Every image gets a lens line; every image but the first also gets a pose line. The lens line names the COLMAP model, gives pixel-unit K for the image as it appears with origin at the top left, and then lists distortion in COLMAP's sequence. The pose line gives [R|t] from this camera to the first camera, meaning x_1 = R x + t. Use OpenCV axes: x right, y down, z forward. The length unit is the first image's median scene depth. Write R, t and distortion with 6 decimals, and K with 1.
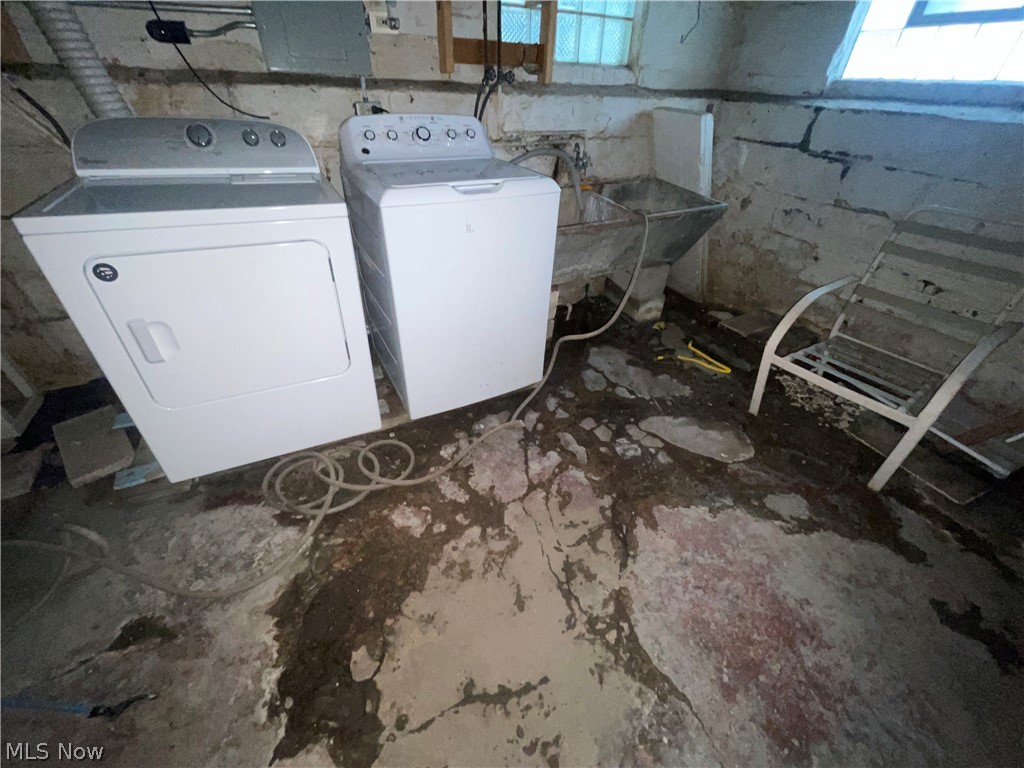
lens RADIAL K [[424.6, 0, 512.0], [0, 424.6, 384.0], [0, 0, 1]] dist [0.000424, 0.000083]
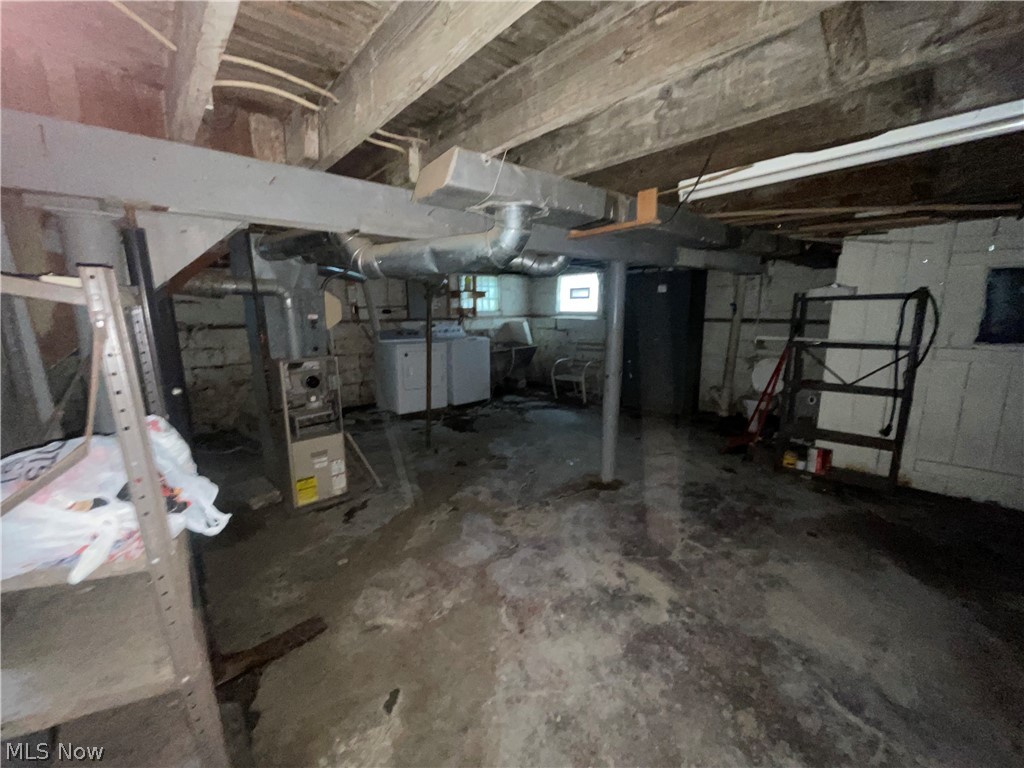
lens RADIAL K [[409.8, 0, 512.0], [0, 409.8, 384.0], [0, 0, 1]] dist [-0.000057, -0.000002]
pose [[0.961897, -0.093888, 0.256787, -0.505821], [0.192820, 0.898809, -0.393653, 1.047702], [-0.193843, 0.428168, 0.882665, -1.604052]]
